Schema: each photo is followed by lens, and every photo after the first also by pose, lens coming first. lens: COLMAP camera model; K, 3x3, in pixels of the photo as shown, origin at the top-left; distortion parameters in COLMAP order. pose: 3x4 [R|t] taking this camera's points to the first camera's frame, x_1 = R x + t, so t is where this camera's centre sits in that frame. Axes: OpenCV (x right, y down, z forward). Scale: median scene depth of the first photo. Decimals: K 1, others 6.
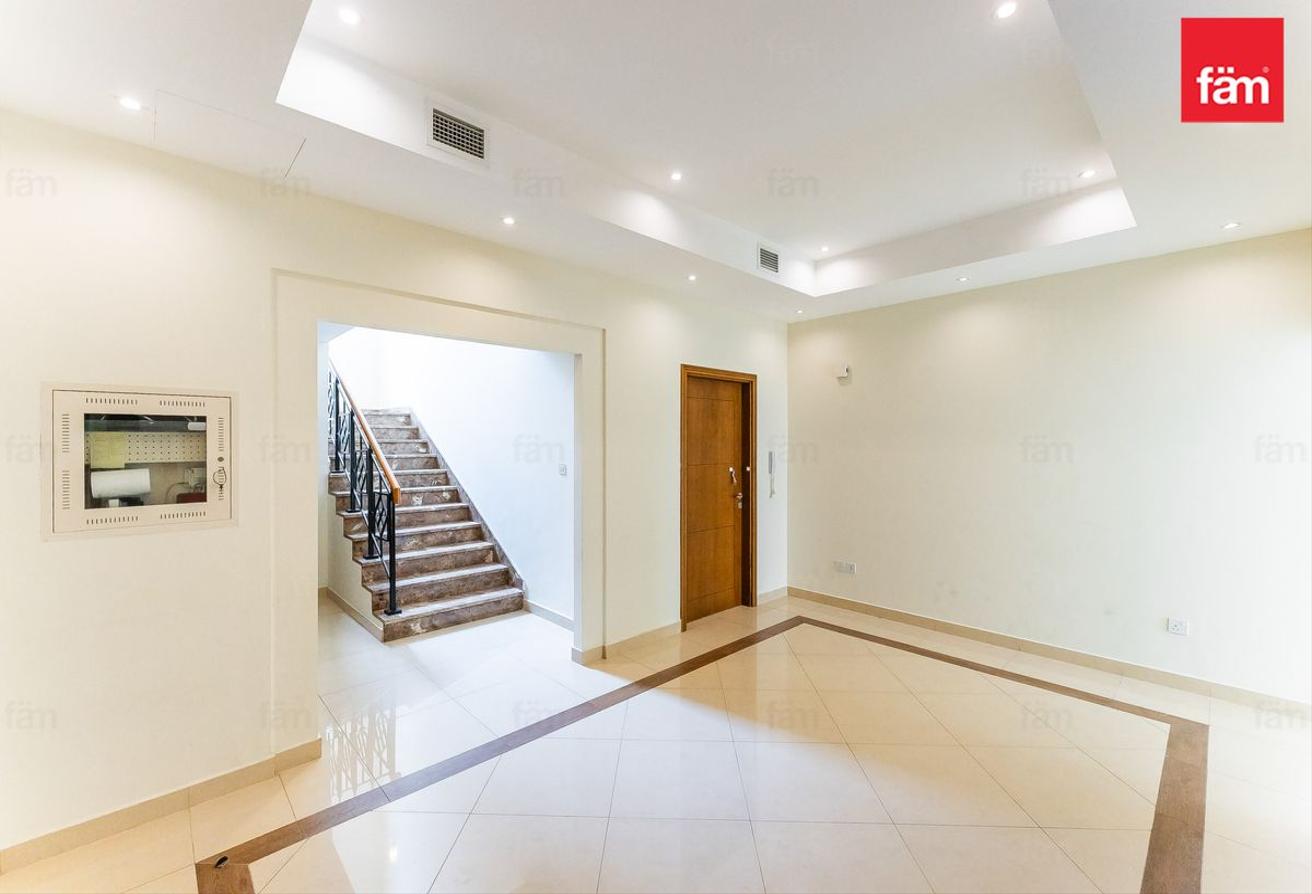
lens RADIAL K [[535.1, 0, 652.5], [0, 535.1, 442.4], [0, 0, 1]] dist [-0.001819, -0.000199]
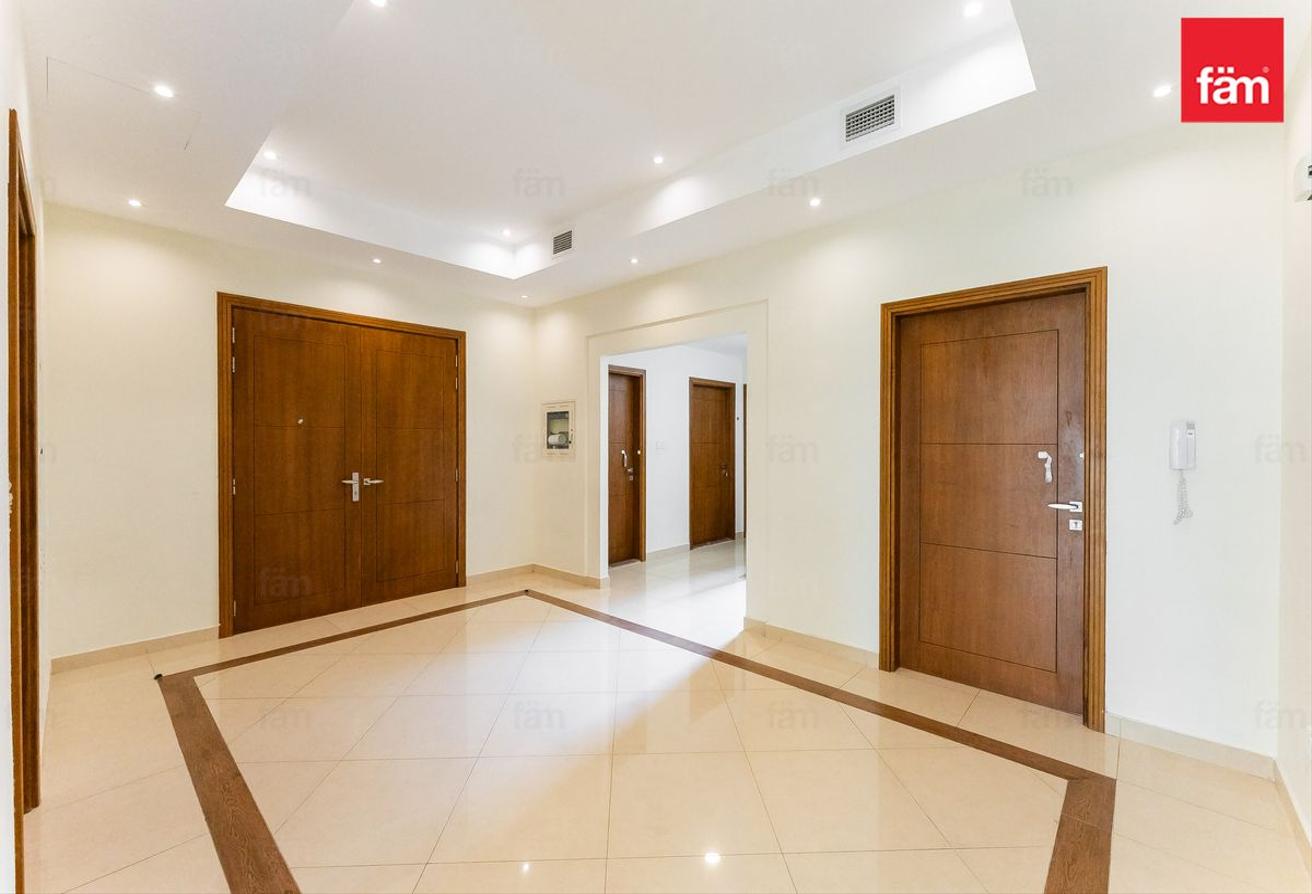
lens RADIAL K [[535.1, 0, 657.3], [0, 535.1, 446.5], [0, 0, 1]] dist [-0.001819, -0.000199]
pose [[0.070493, 0.004181, -0.997504, 1.007492], [-0.005529, 0.999977, 0.003801, 0.061953], [0.997497, 0.005247, 0.070514, 0.842981]]
